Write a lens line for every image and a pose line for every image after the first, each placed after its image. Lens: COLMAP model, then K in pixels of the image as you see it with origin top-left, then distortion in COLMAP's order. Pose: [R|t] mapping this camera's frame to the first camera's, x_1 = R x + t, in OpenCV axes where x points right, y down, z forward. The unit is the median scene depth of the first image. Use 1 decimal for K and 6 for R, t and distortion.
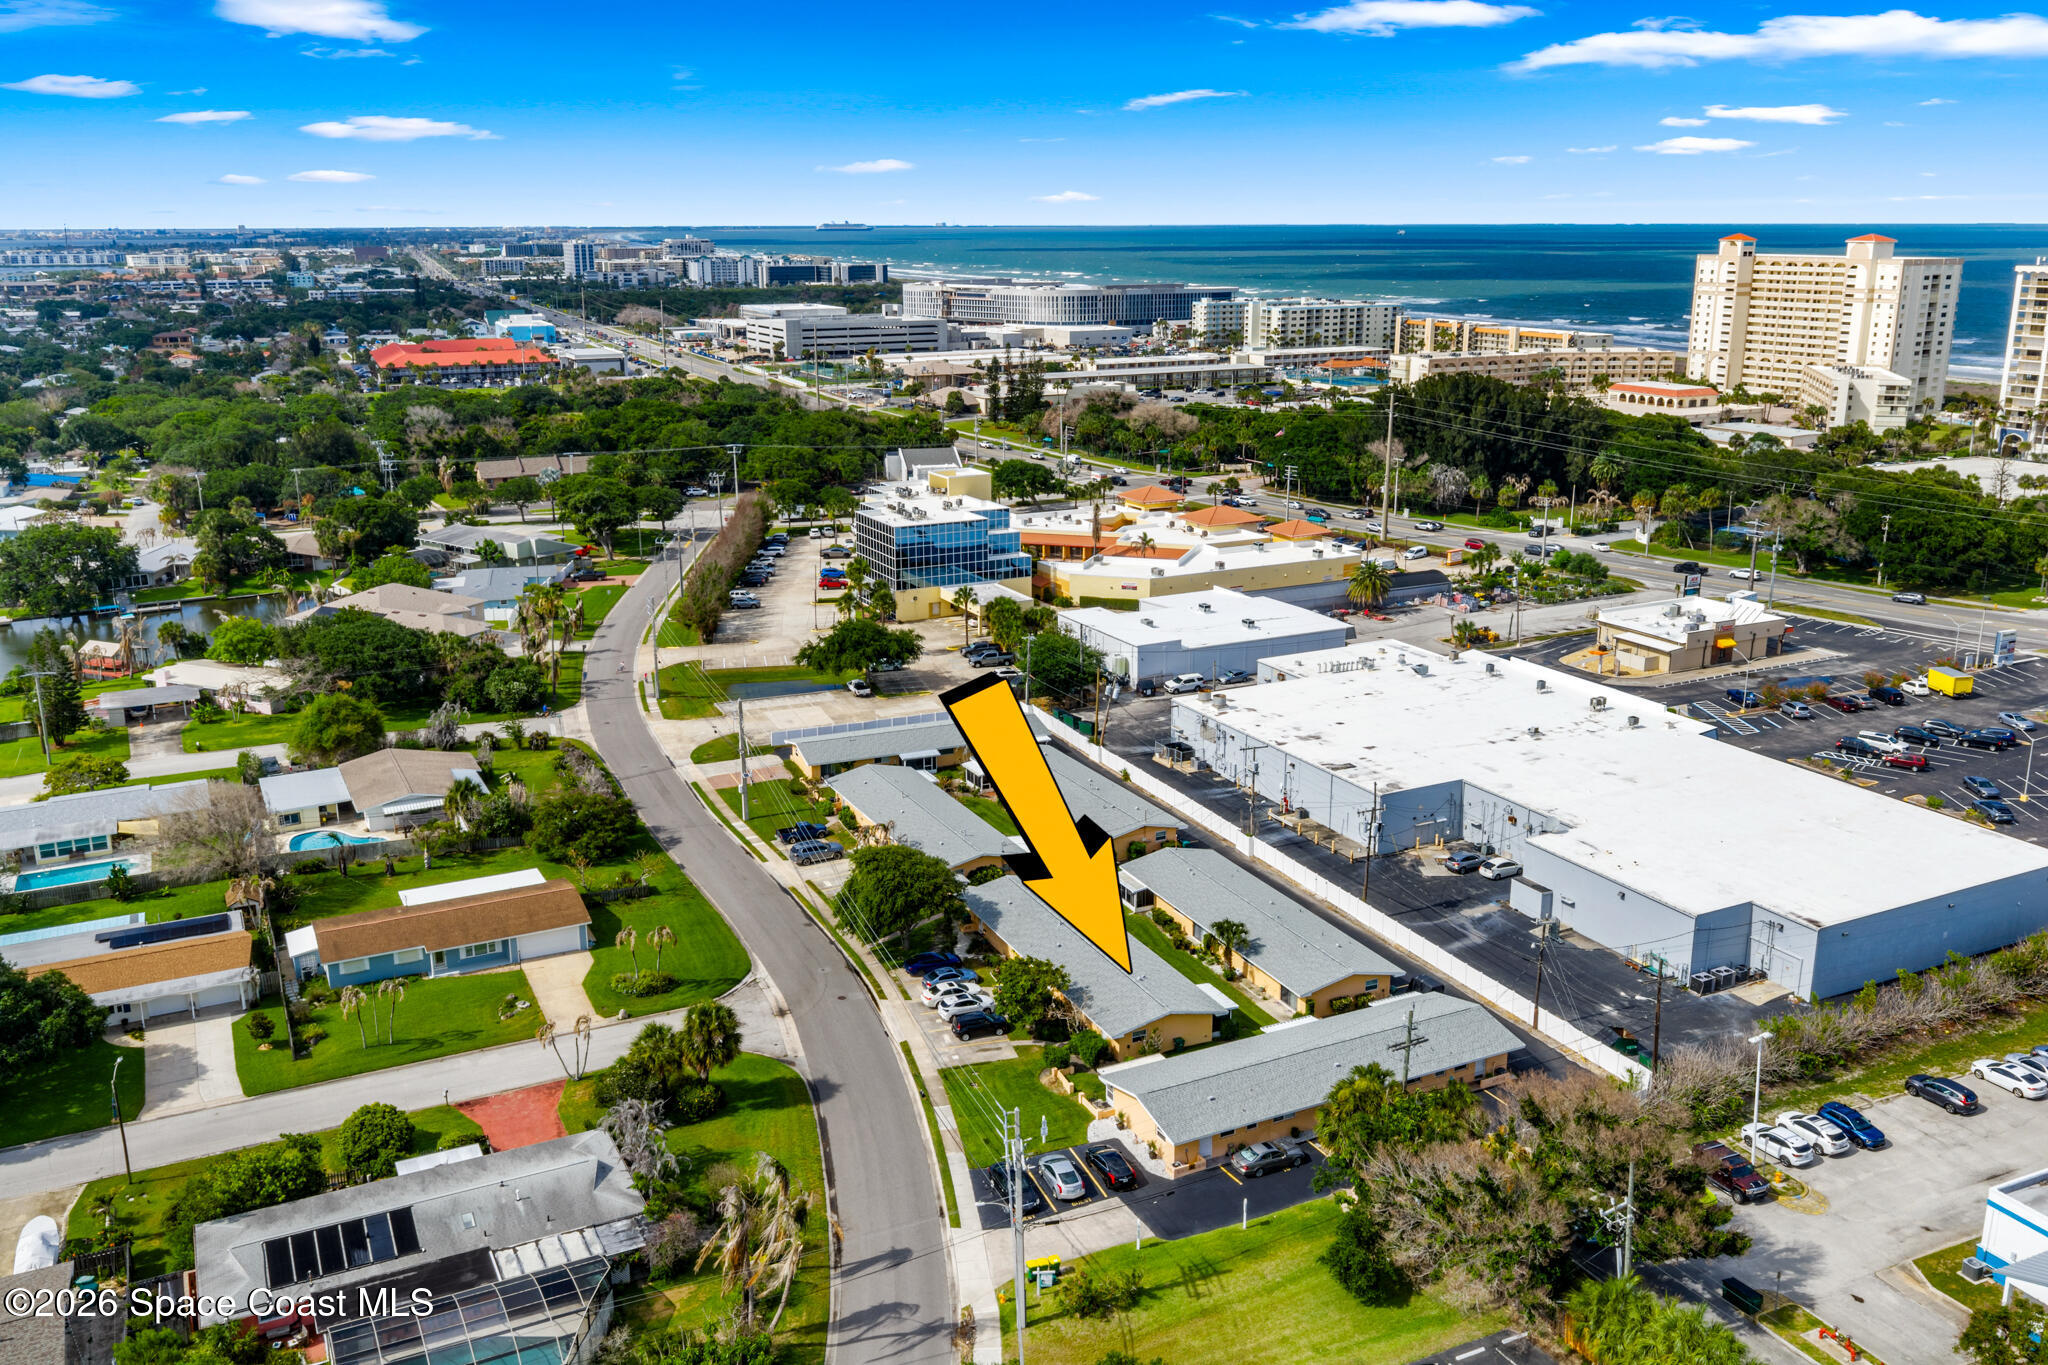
lens RADIAL K [[1689.7, 0, 1024.0], [0, 1689.7, 682.5], [0, 0, 1]] dist [0.002472, -0.004204]
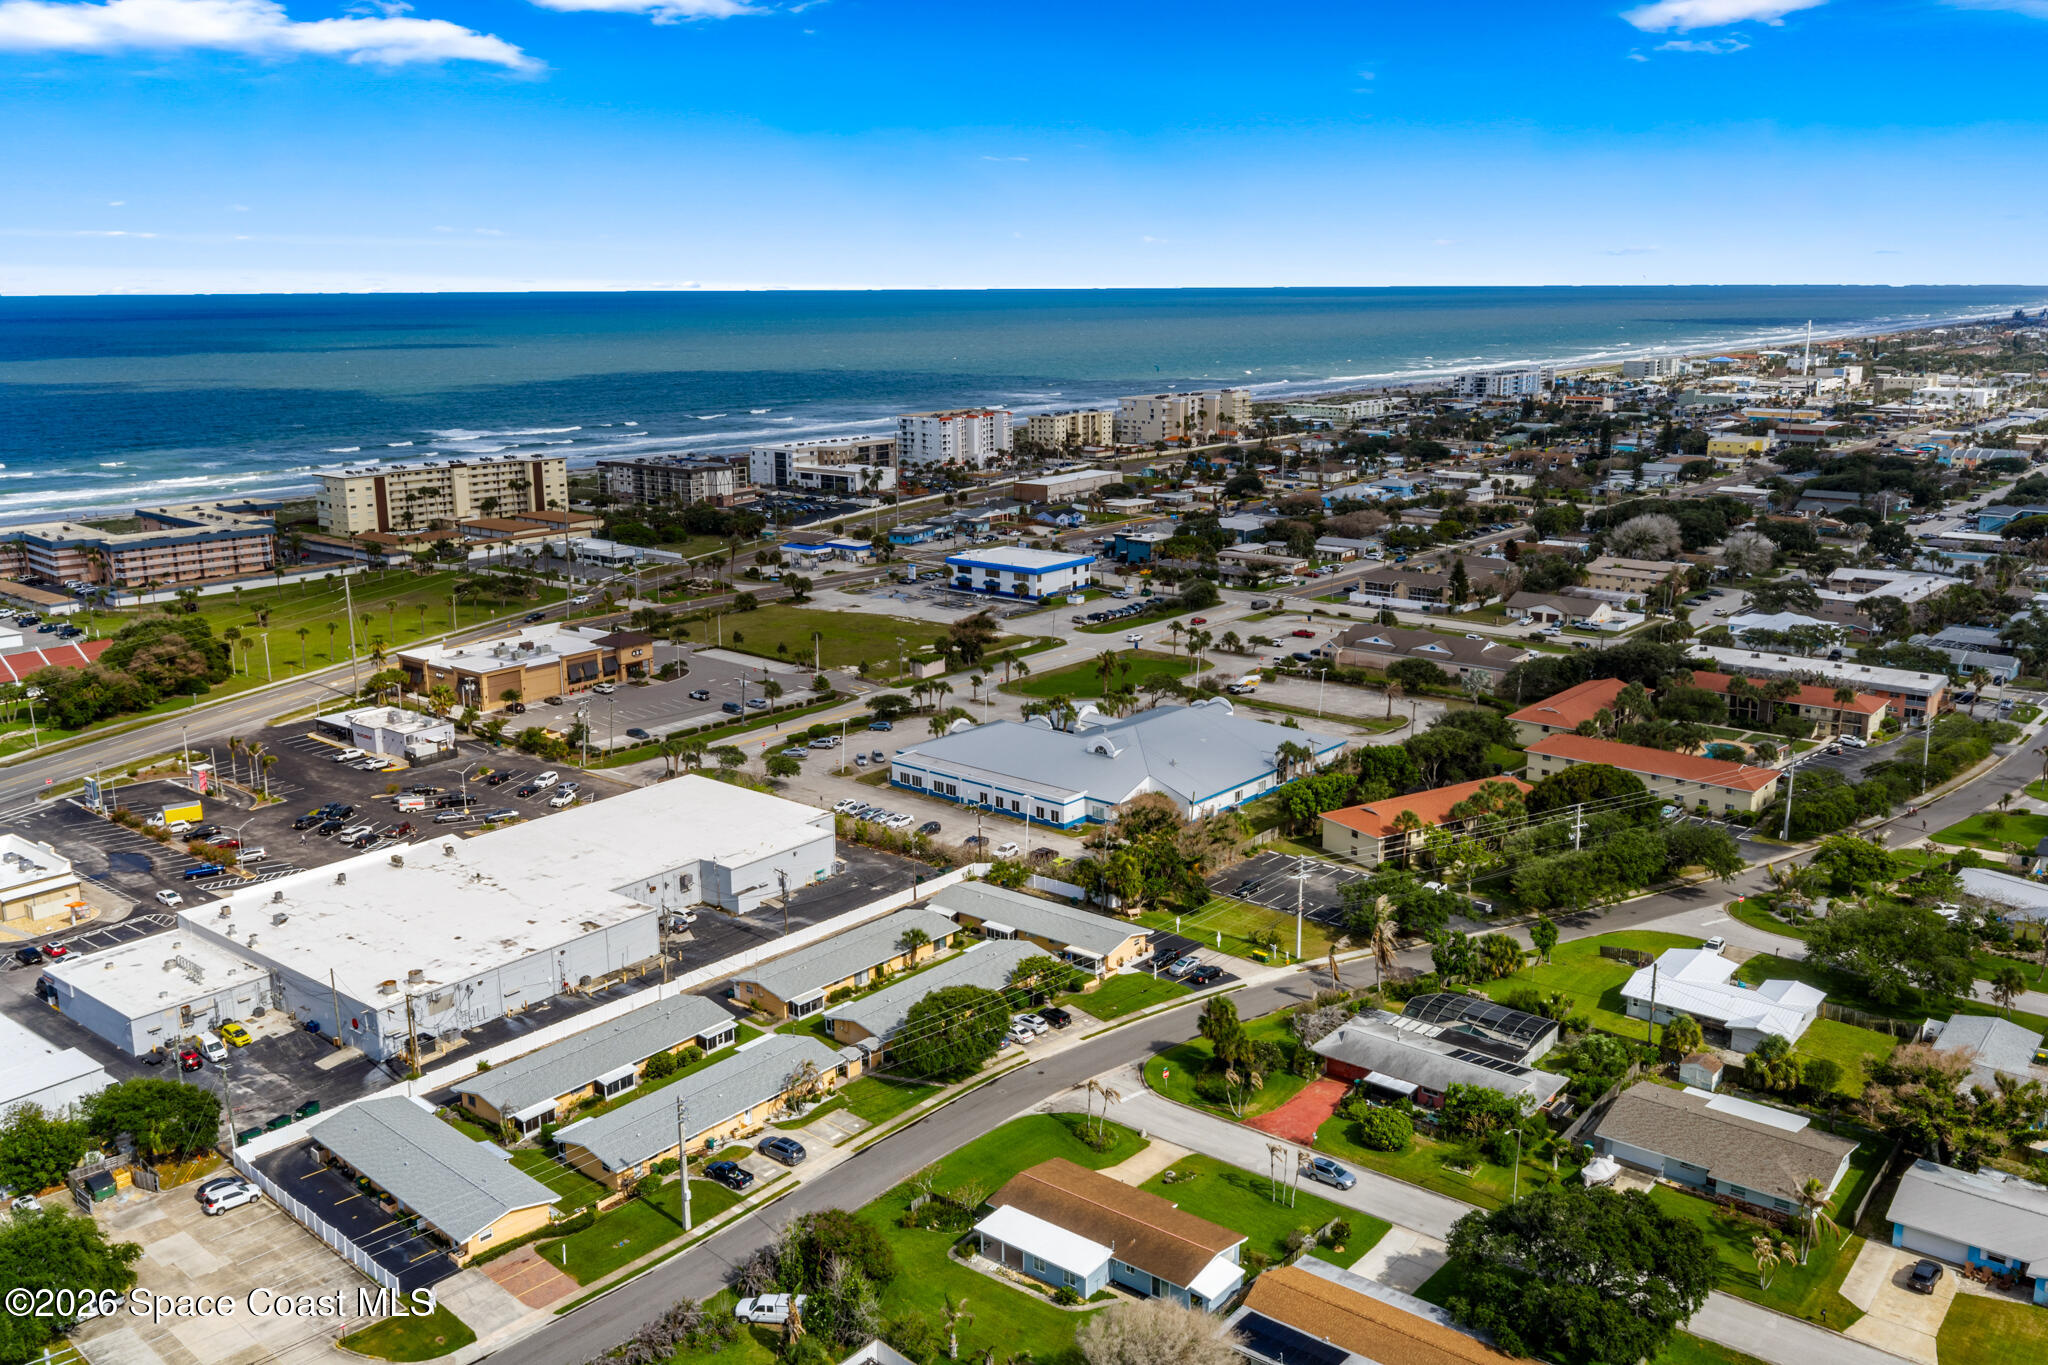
lens RADIAL K [[1689.7, 0, 1024.0], [0, 1689.7, 682.5], [0, 0, 1]] dist [0.002472, -0.004204]
pose [[-0.413179, -0.205063, 0.887261, -0.629008], [0.248144, 0.912094, 0.326358, -0.274325], [-0.876189, 0.355013, -0.325973, 0.687077]]
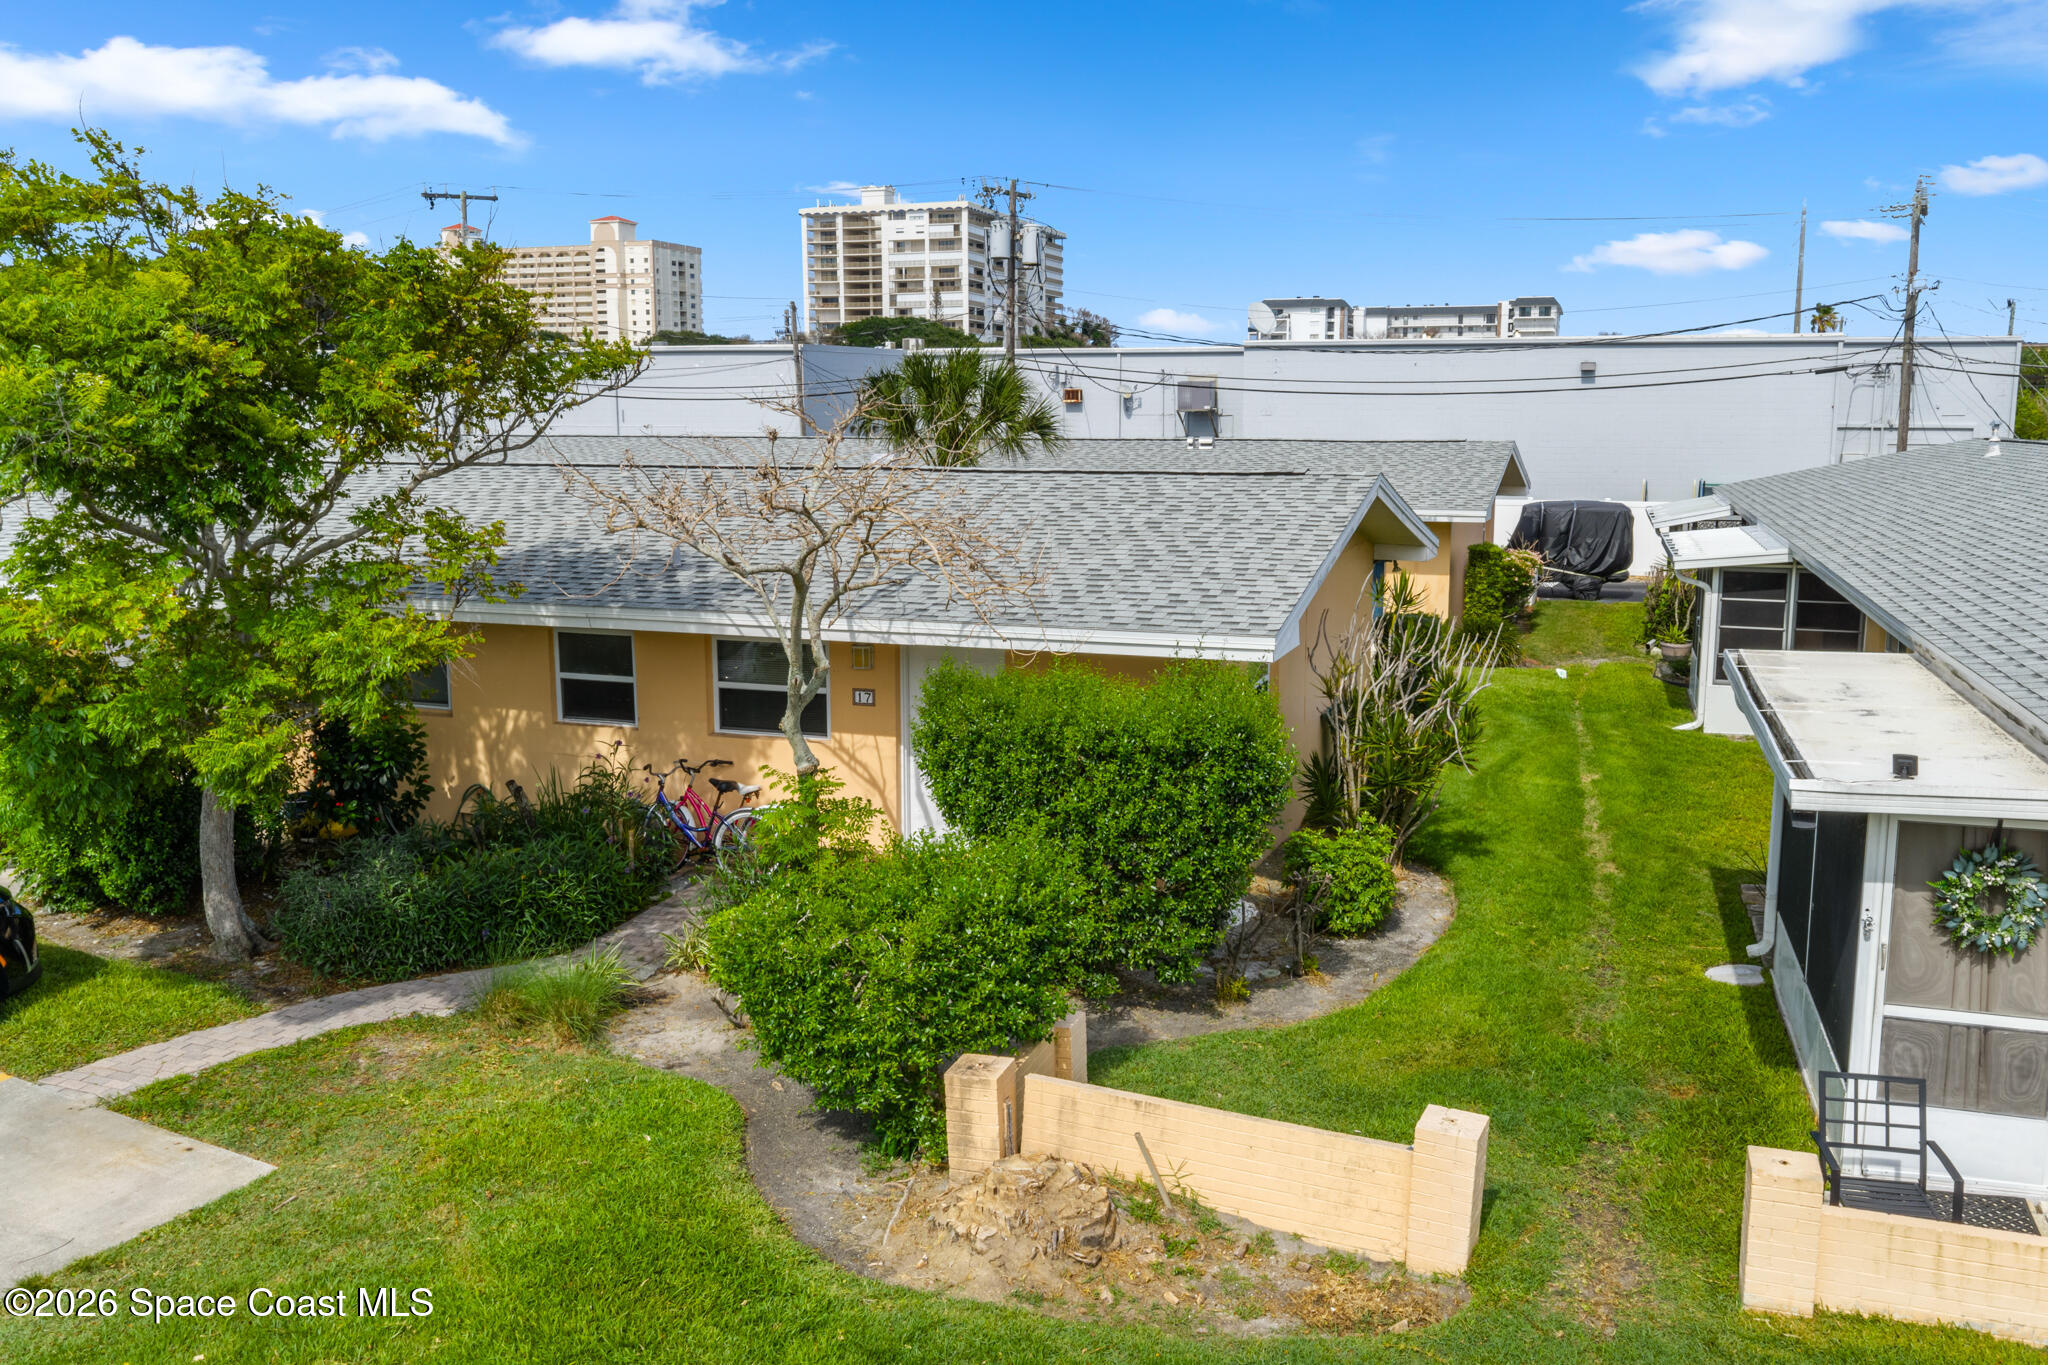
lens RADIAL K [[1689.7, 0, 1024.0], [0, 1689.7, 682.5], [0, 0, 1]] dist [0.002472, -0.004204]
pose [[0.710588, -0.113003, 0.694475, -0.006228], [0.185188, 0.982256, -0.029655, 0.098713], [-0.678800, 0.149681, 0.718906, 0.443925]]
